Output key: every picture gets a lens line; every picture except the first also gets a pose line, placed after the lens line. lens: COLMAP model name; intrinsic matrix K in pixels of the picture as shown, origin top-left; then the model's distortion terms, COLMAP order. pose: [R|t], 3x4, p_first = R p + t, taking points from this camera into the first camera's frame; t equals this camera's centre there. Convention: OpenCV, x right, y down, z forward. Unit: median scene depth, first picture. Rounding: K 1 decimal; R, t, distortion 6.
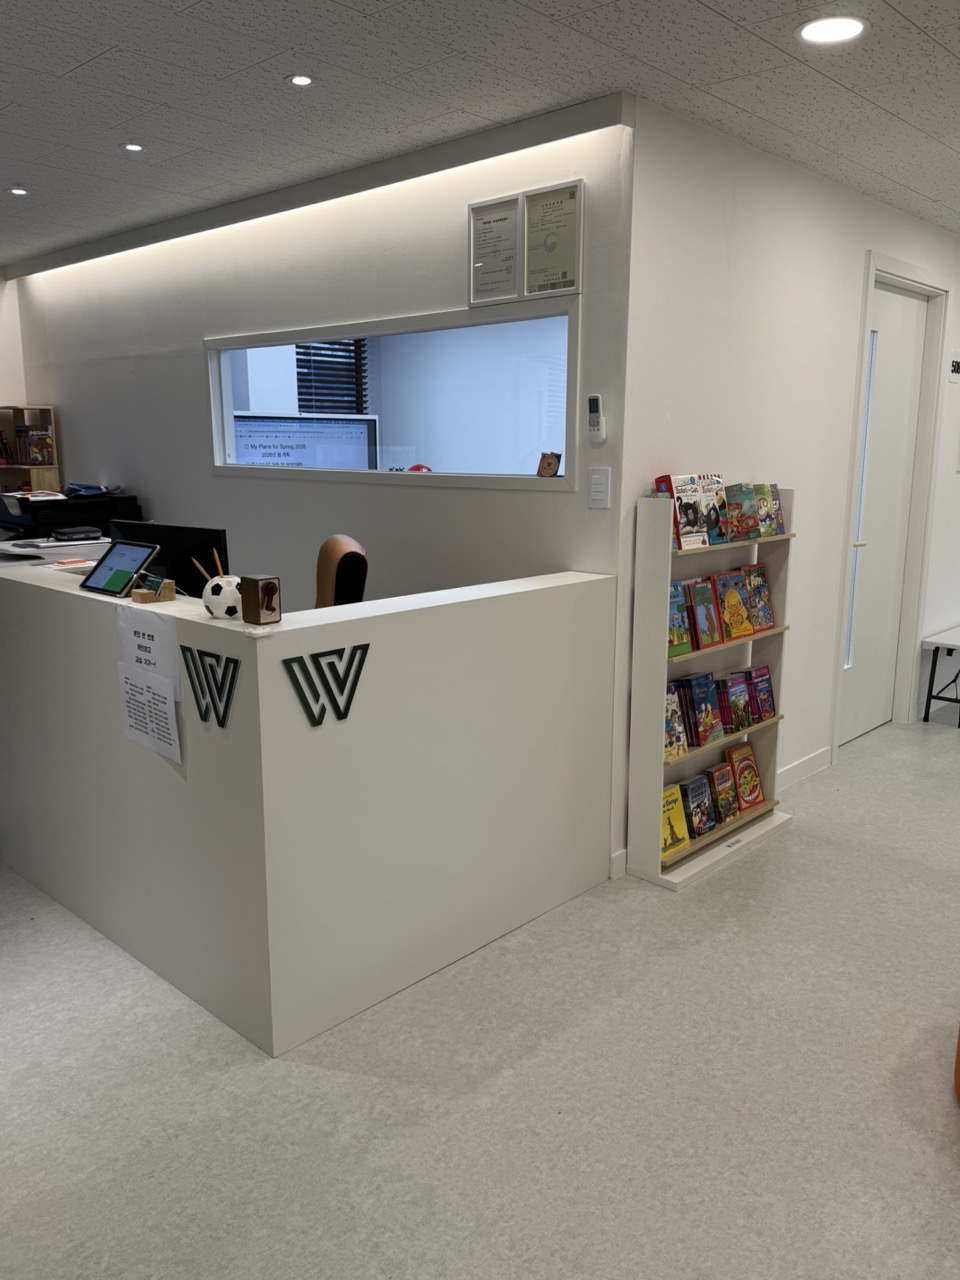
lens RADIAL K [[991.1, 0, 369.0], [0, 991.1, 617.9], [0, 0, 1]] dist [0.107066, -0.168724]
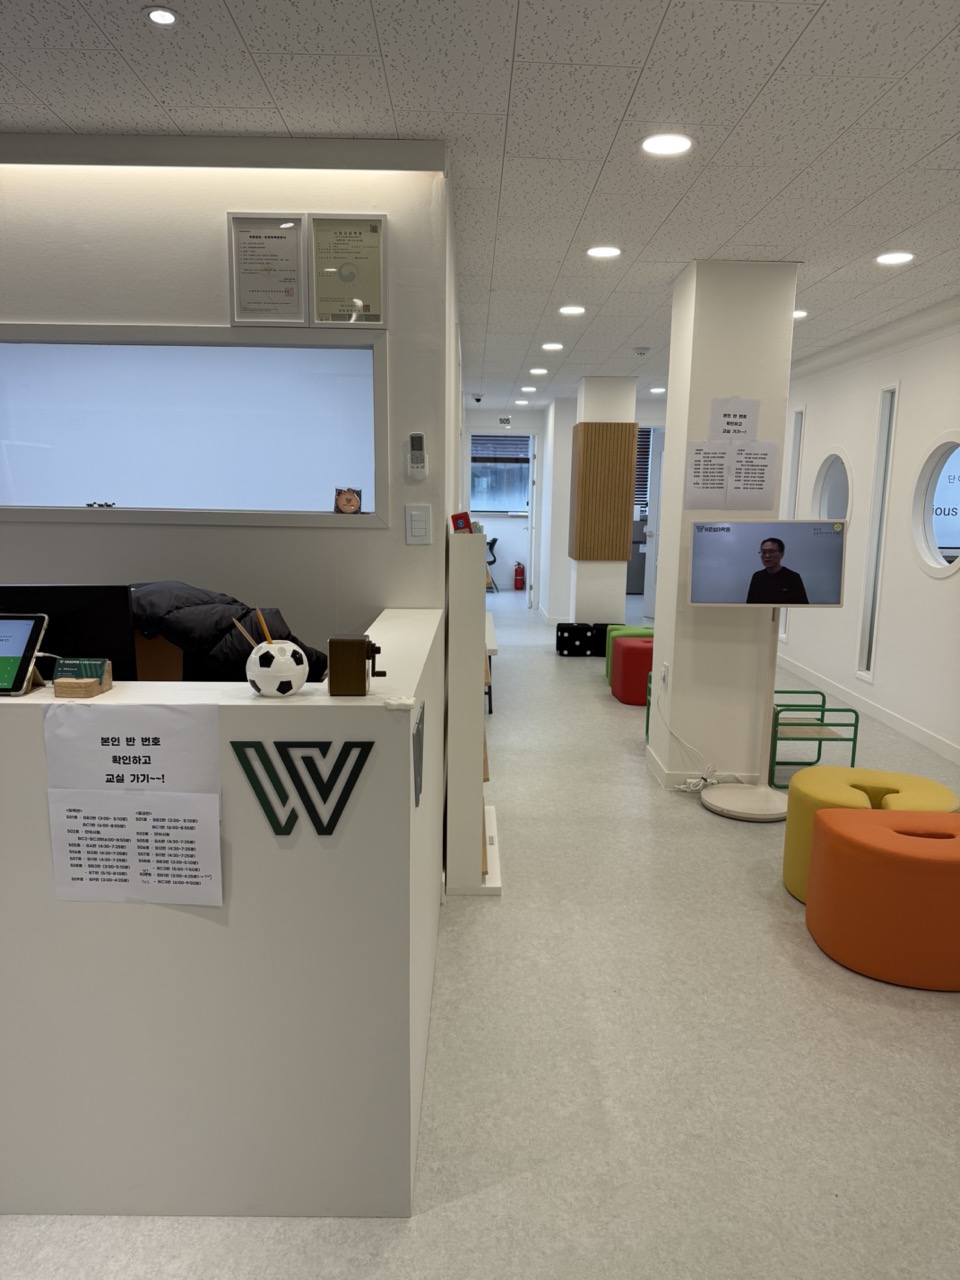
lens RADIAL K [[952.4, 0, 480.0], [0, 952.4, 640.0], [0, 0, 1]] dist [0.005013, -0.016047]
pose [[0.683565, -0.098096, 0.723268, -0.492883], [0.110763, 0.993392, 0.030050, -0.041133], [-0.721437, 0.059570, 0.689913, 0.340052]]
